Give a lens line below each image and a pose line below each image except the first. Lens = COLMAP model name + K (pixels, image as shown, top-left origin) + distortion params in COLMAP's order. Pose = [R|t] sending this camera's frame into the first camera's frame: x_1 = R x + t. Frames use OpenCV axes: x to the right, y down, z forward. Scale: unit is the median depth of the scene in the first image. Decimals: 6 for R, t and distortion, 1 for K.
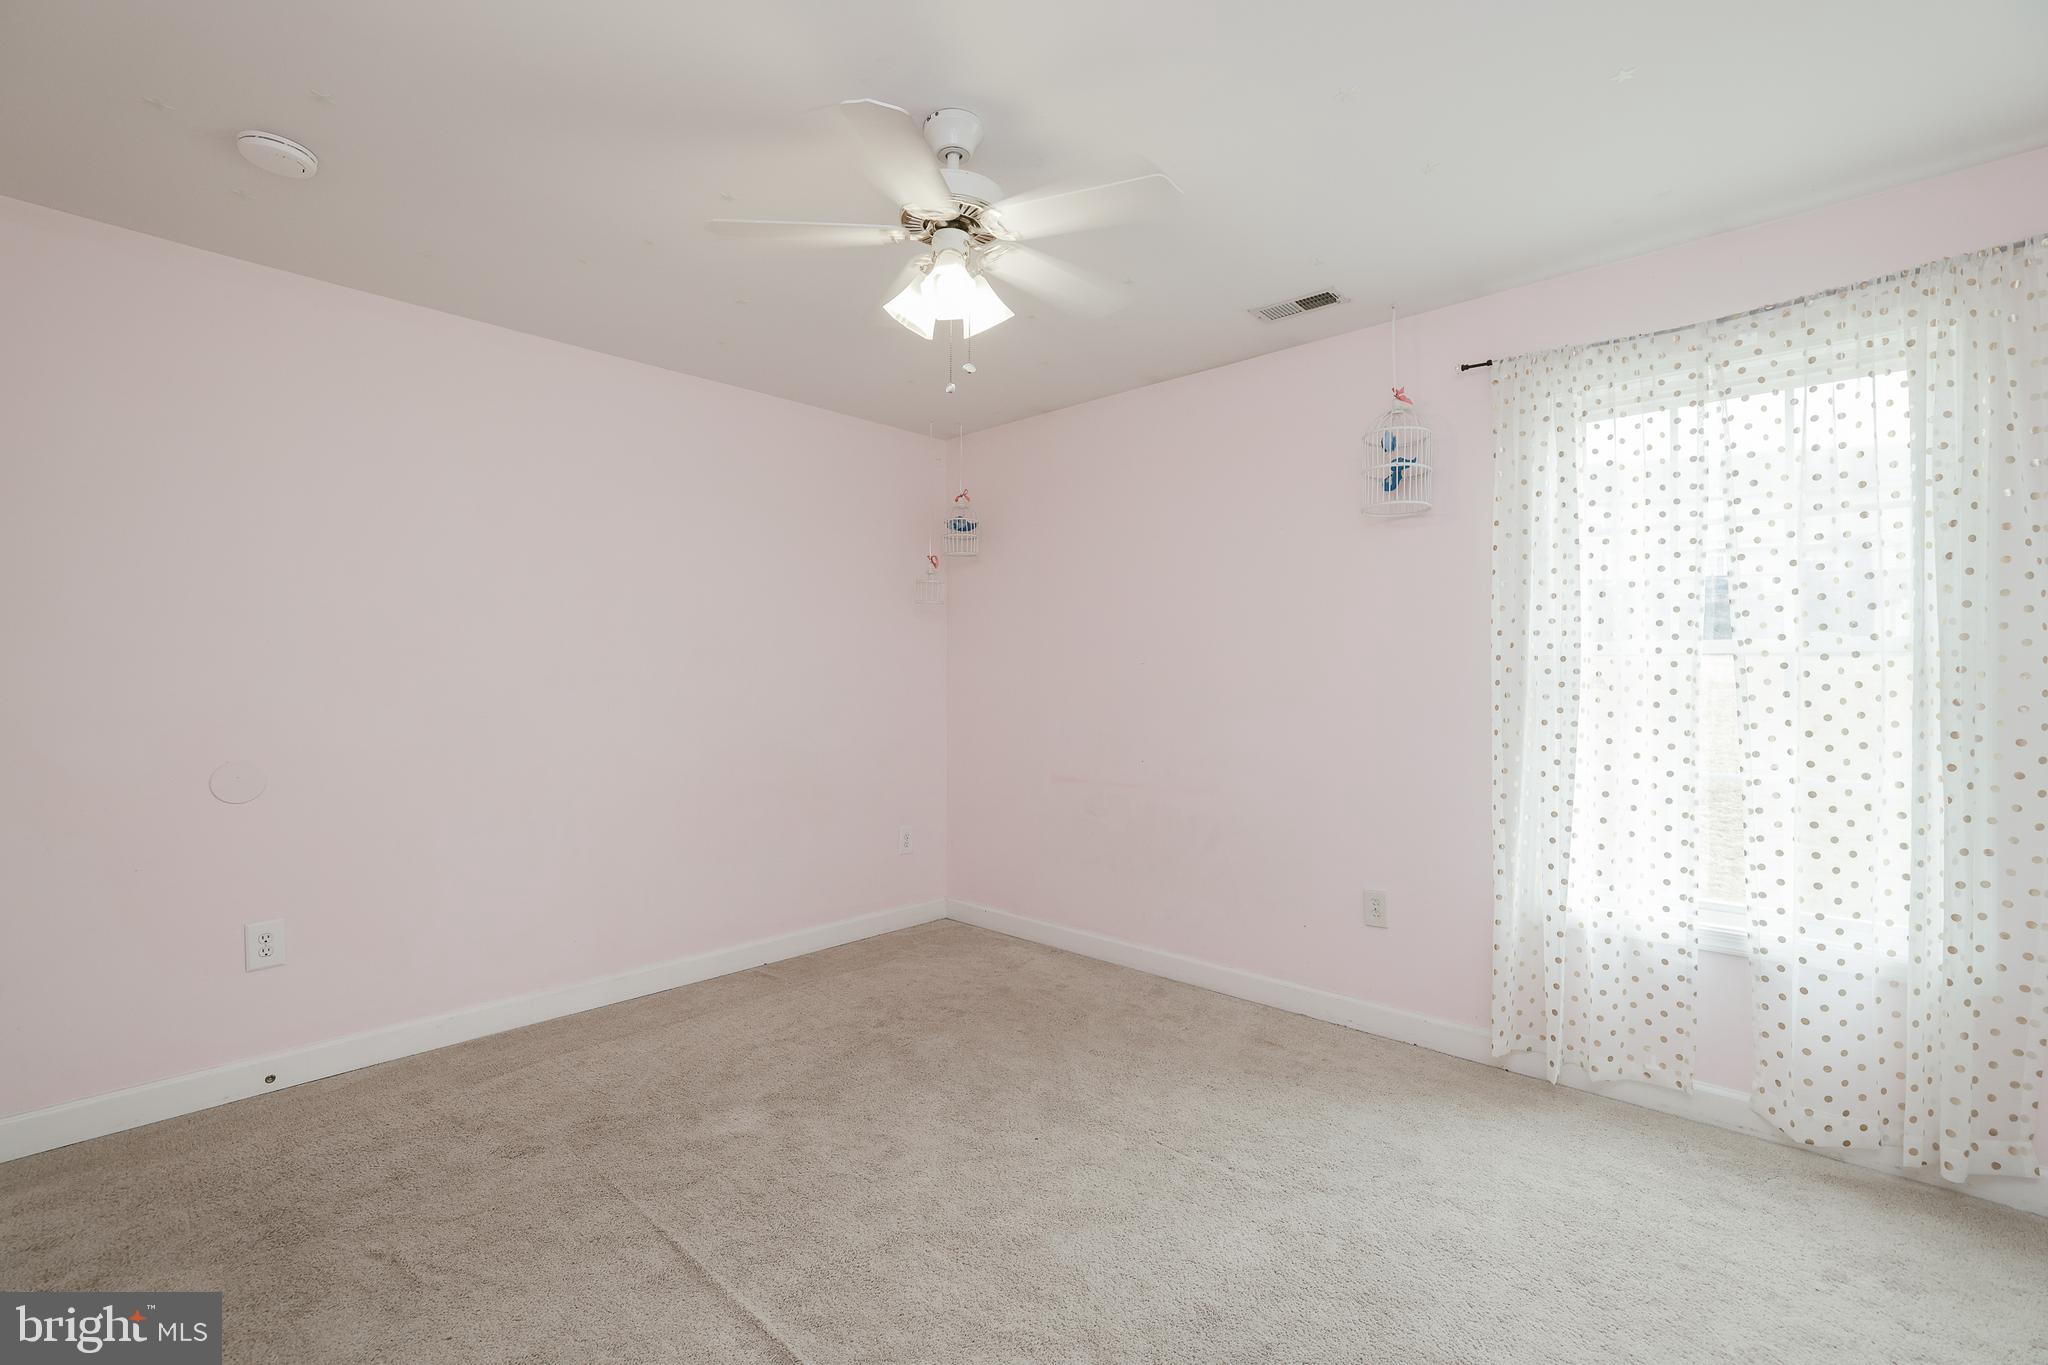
lens RADIAL K [[887.2, 0, 1018.5], [0, 887.2, 660.5], [0, 0, 1]] dist [-0.043686, 0.013998]
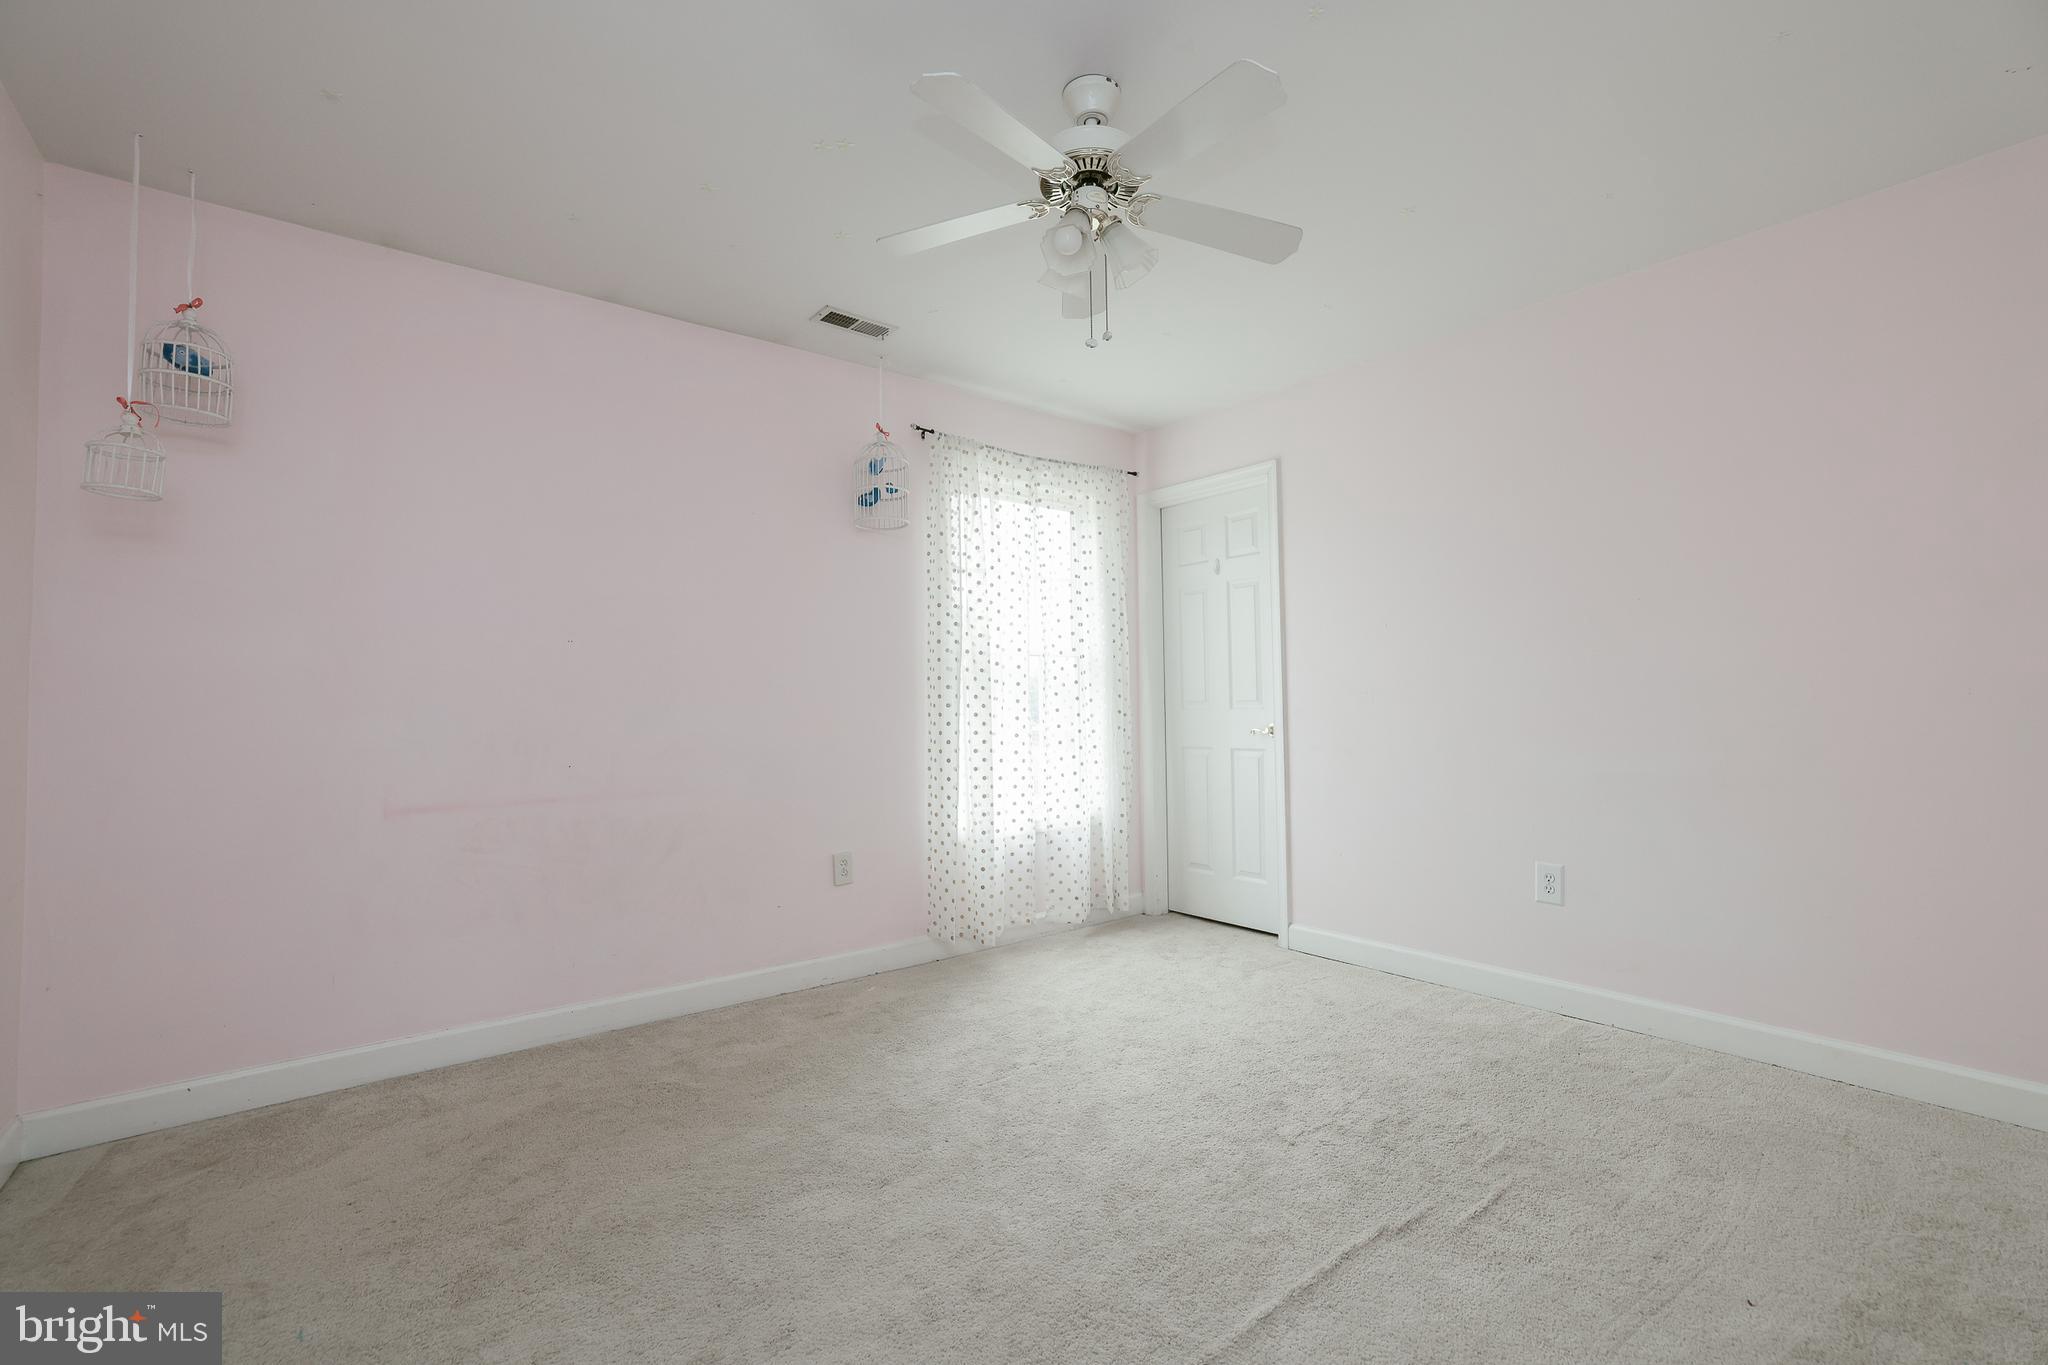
lens RADIAL K [[887.2, 0, 1018.5], [0, 887.2, 660.5], [0, 0, 1]] dist [-0.043686, 0.013998]
pose [[0.134473, 0.047349, 0.989785, -0.835742], [-0.006910, 0.998878, -0.046845, 0.079660], [-0.990893, -0.000540, 0.134649, 0.746179]]
